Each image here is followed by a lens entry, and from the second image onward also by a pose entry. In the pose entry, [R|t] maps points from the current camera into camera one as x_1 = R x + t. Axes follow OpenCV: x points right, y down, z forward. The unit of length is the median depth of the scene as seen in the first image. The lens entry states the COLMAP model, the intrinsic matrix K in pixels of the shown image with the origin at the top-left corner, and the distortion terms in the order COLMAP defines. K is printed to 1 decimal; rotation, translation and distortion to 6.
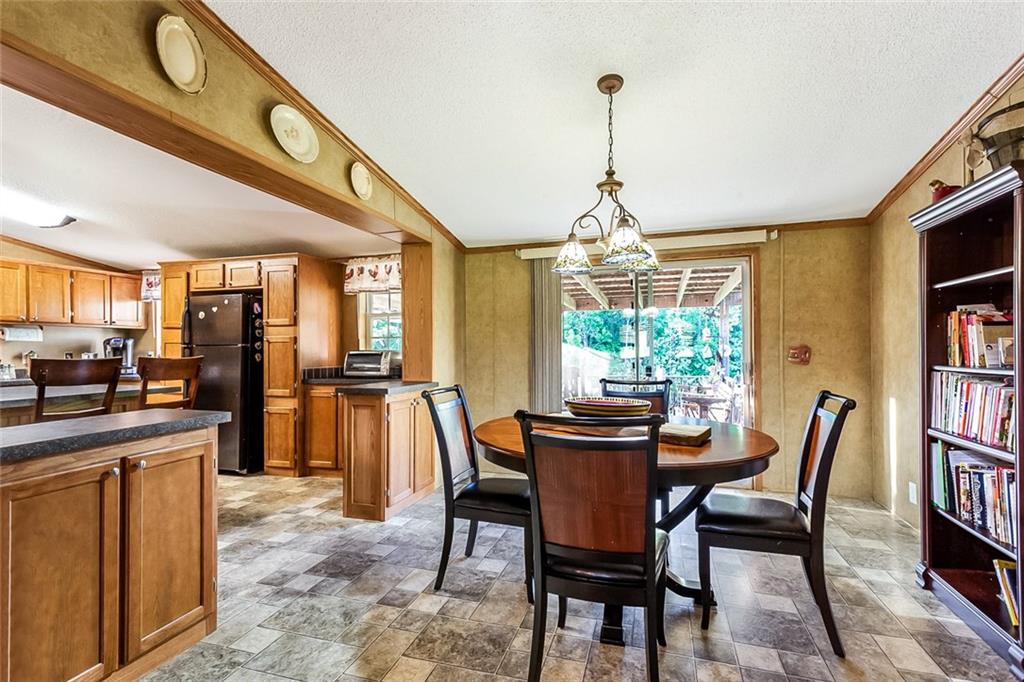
lens RADIAL K [[491.3, 0, 511.1], [0, 491.3, 345.6], [0, 0, 1]] dist [0.019734, -0.000146]
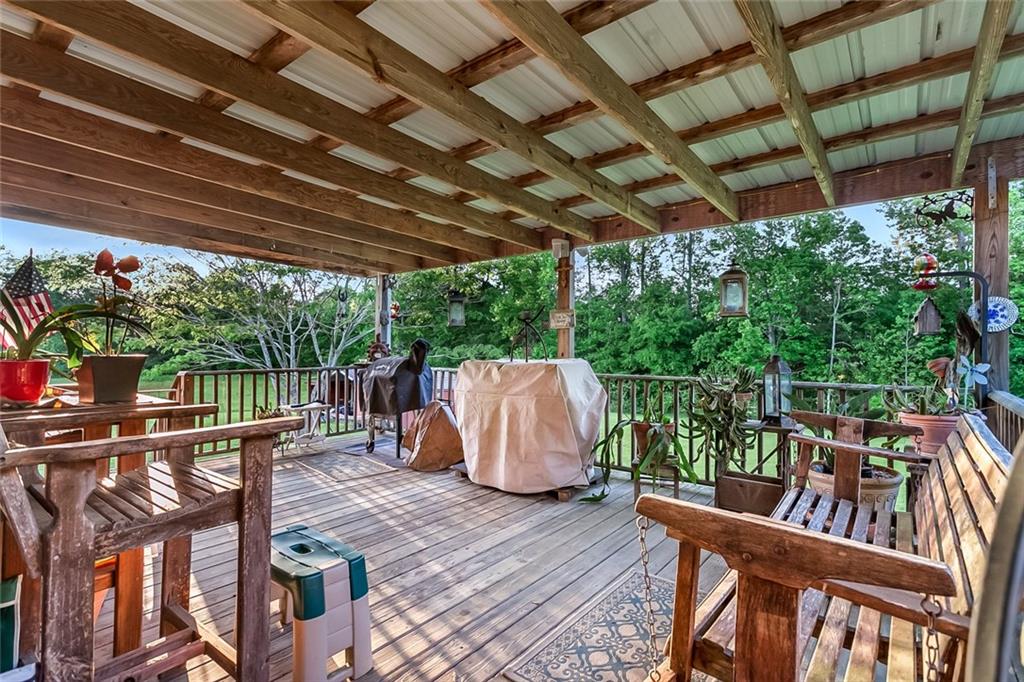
lens RADIAL K [[491.3, 0, 511.7], [0, 491.3, 342.8], [0, 0, 1]] dist [0.019734, -0.000146]
pose [[0.930444, 0.001668, -0.366430, 0.135202], [-0.003780, 0.999980, -0.005046, 0.017977], [0.366414, 0.006080, 0.930432, 0.299478]]
